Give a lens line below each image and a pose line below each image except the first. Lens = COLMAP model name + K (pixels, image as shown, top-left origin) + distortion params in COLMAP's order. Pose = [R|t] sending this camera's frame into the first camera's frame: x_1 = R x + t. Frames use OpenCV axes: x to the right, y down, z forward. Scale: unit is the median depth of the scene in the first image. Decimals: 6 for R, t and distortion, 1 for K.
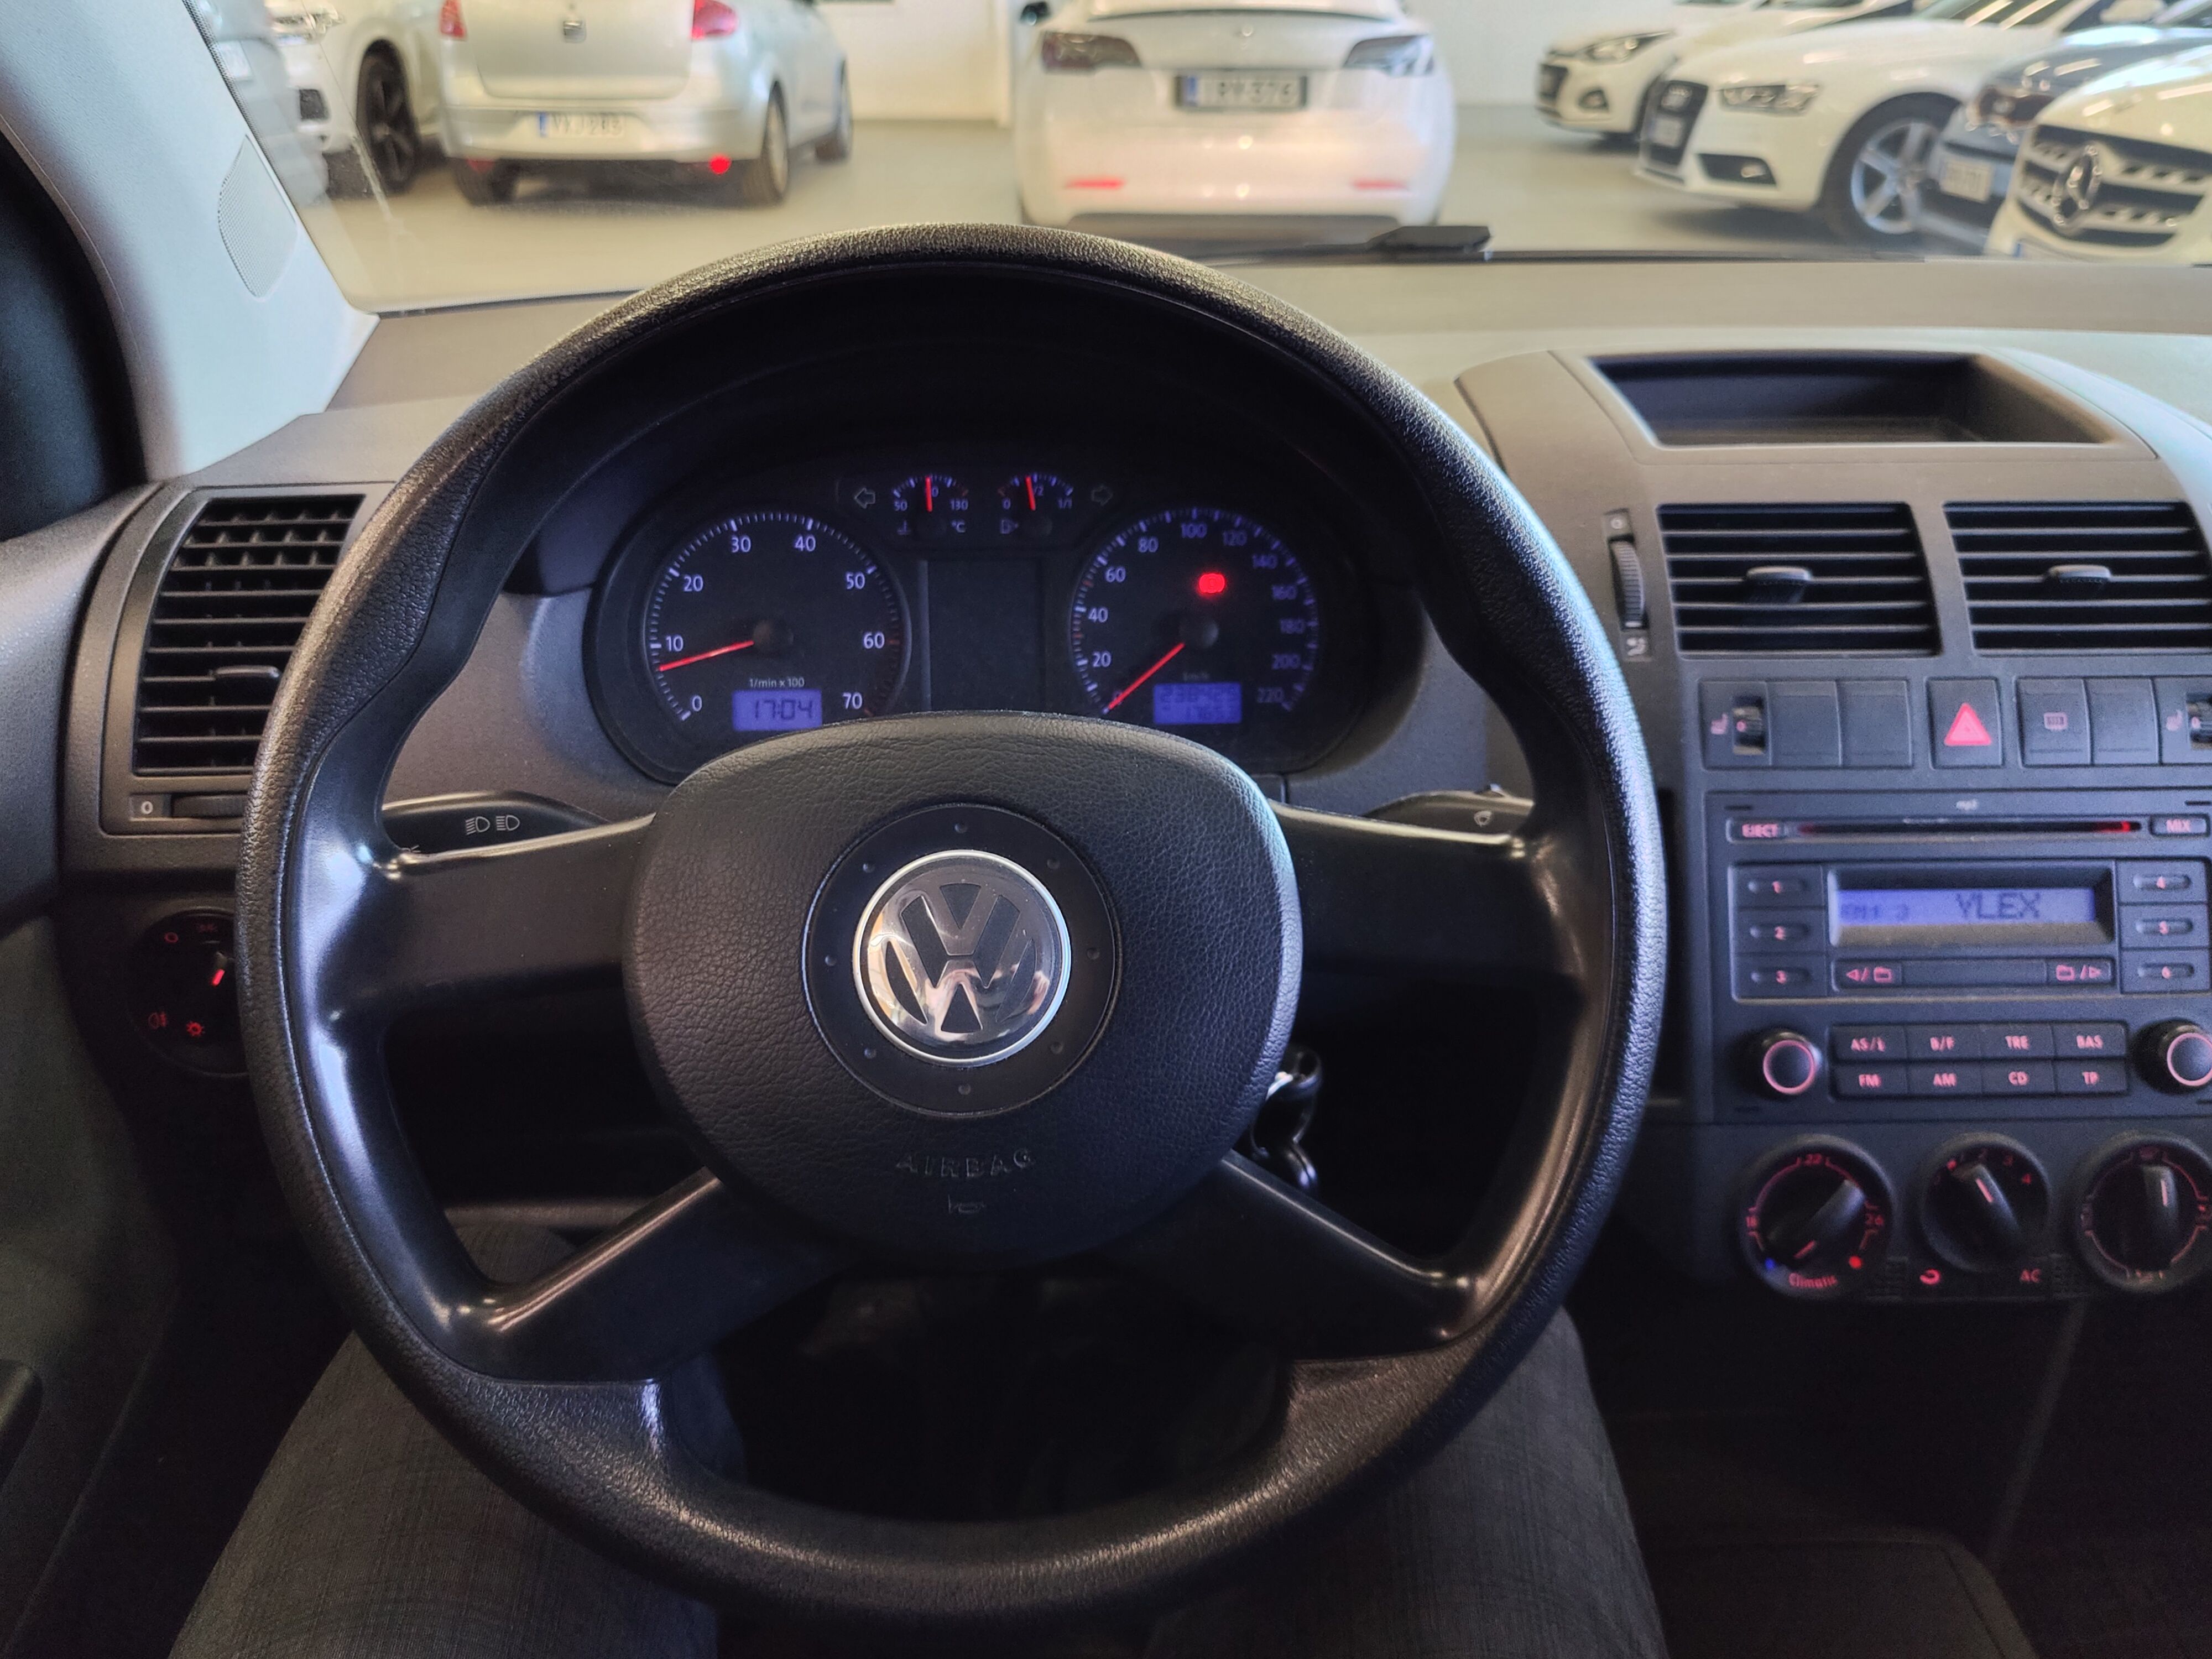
lens RADIAL K [[1765.7, 0, 1106.0], [0, 1765.7, 829.5], [0, 0, 1]] dist [-0.010019, 0.054704]
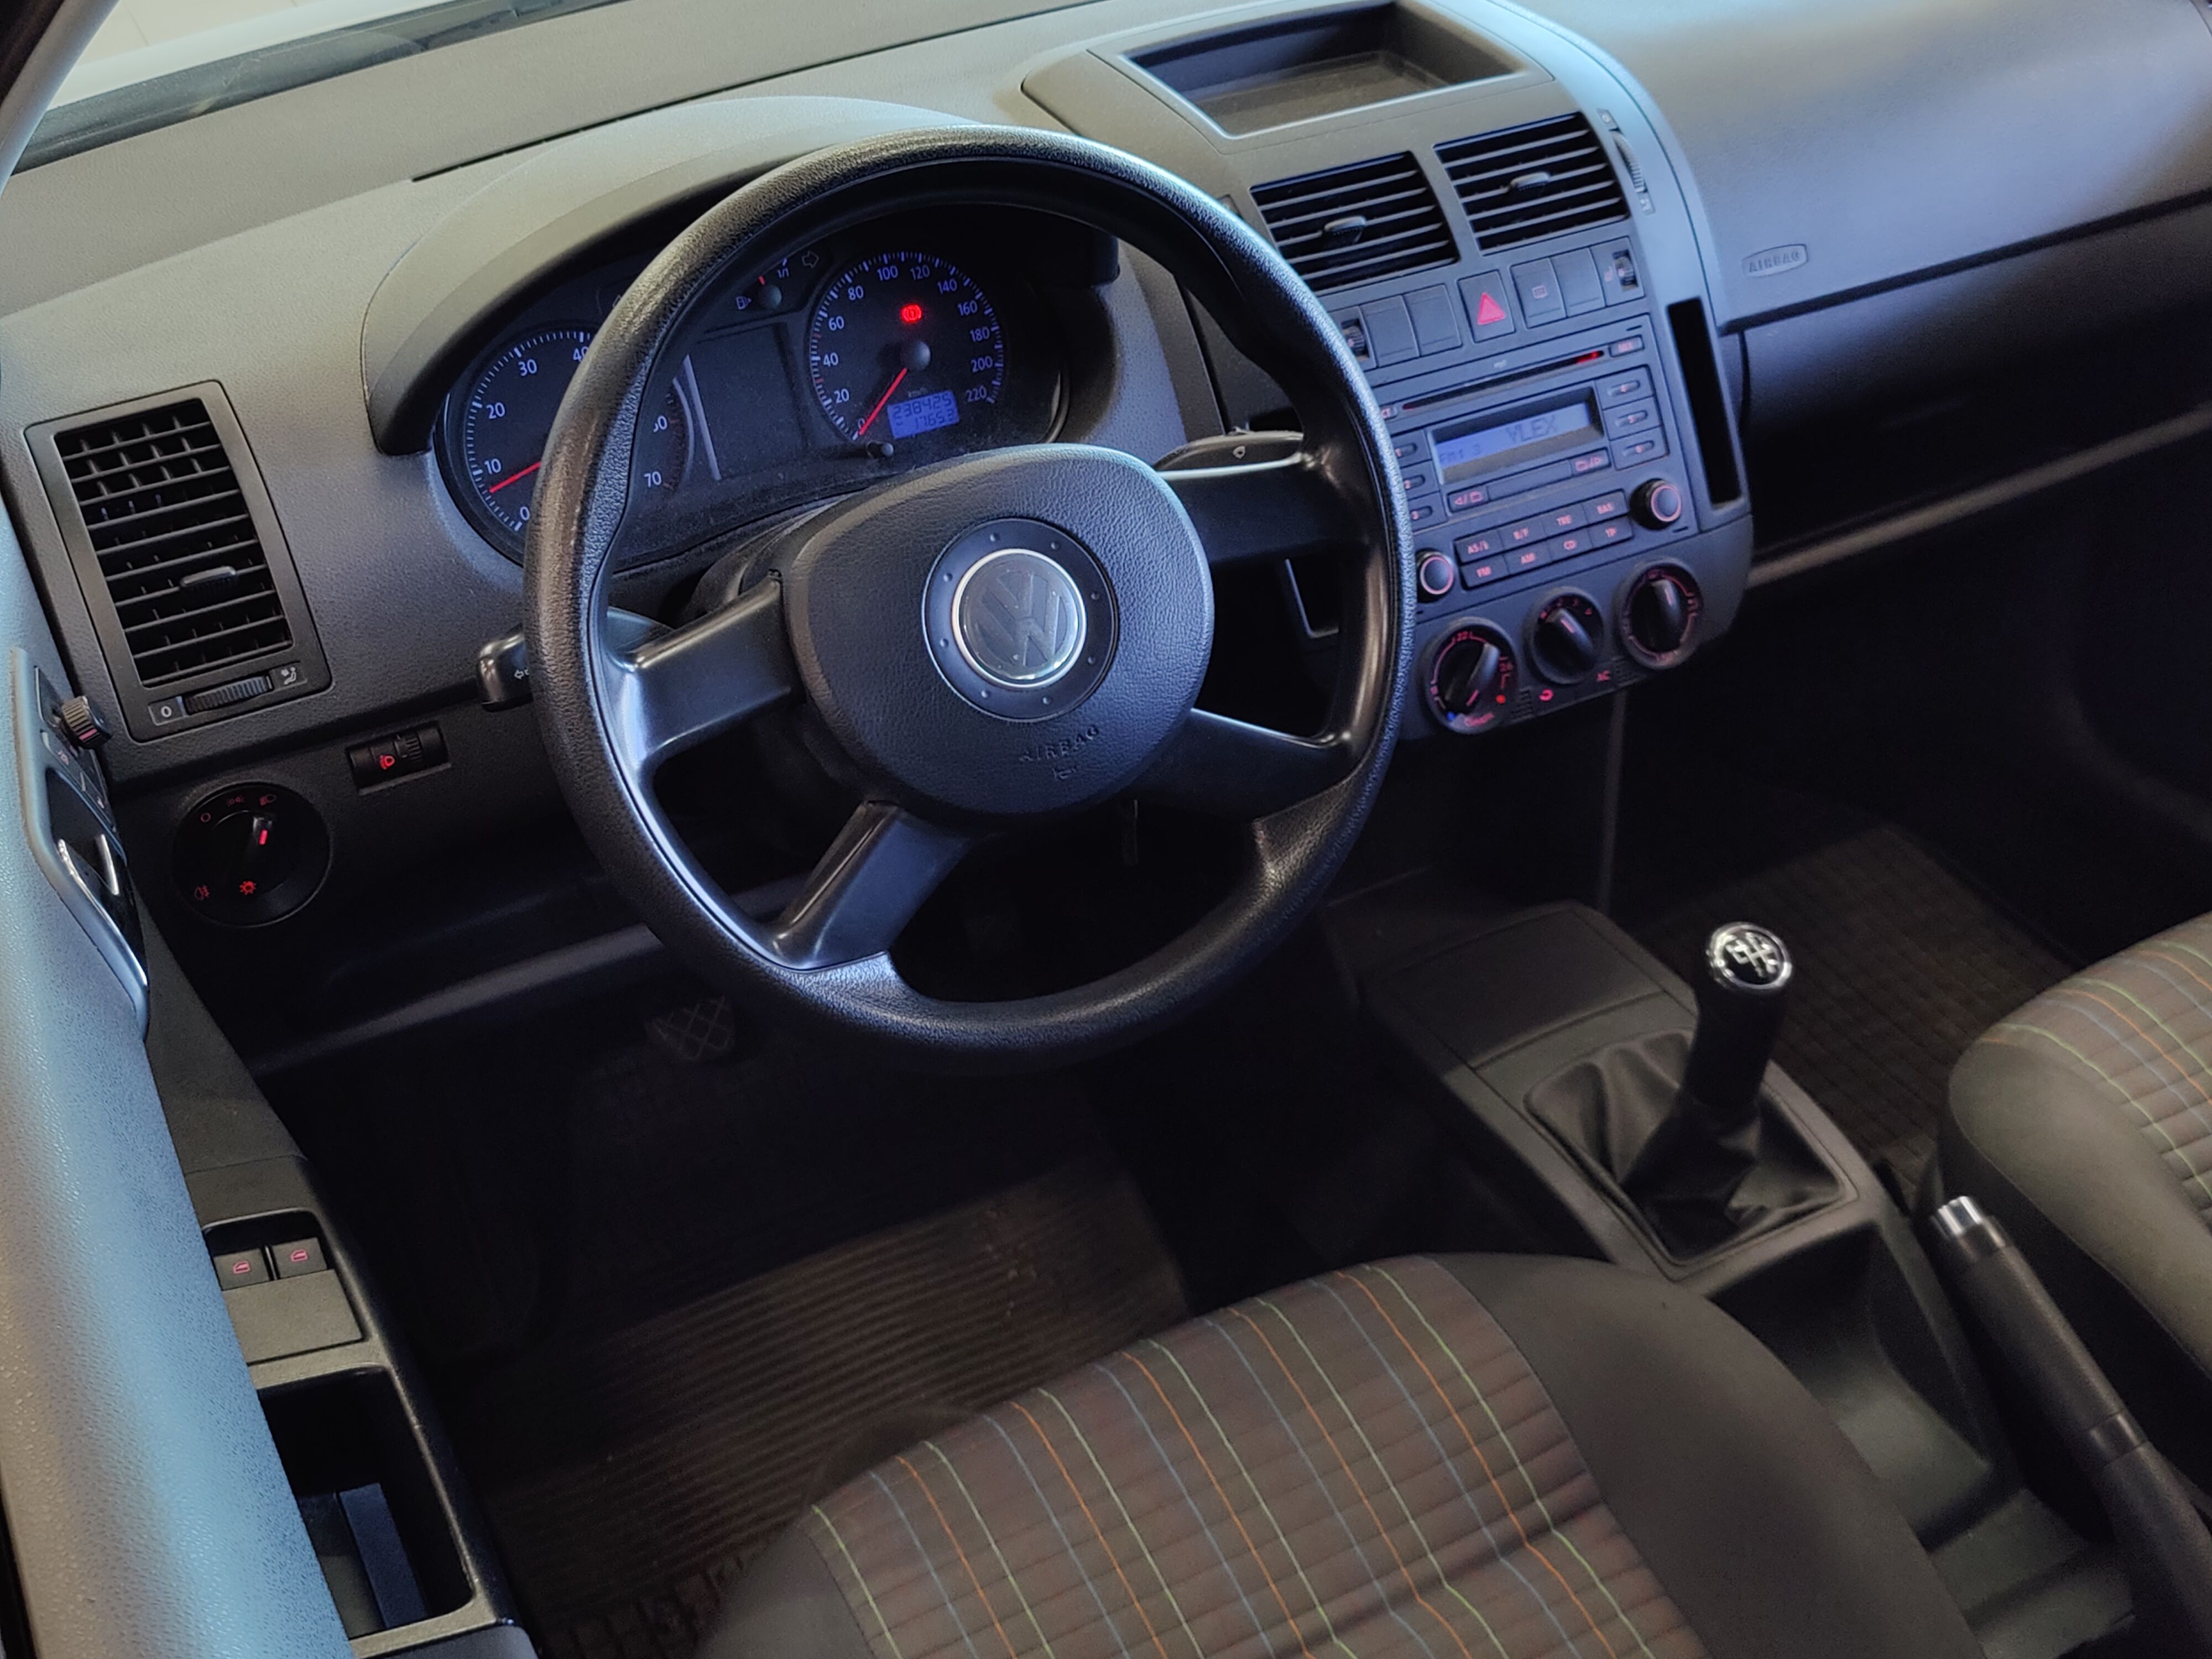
lens RADIAL K [[2462.5, 0, 1106.0], [0, 2462.5, 829.5], [0, 0, 1]] dist [-0.009046, -0.029899]
pose [[0.899587, -0.281720, 0.333734, -0.541931], [0.232627, 0.955804, 0.179787, -0.083543], [-0.369634, -0.084099, 0.925364, -0.712127]]
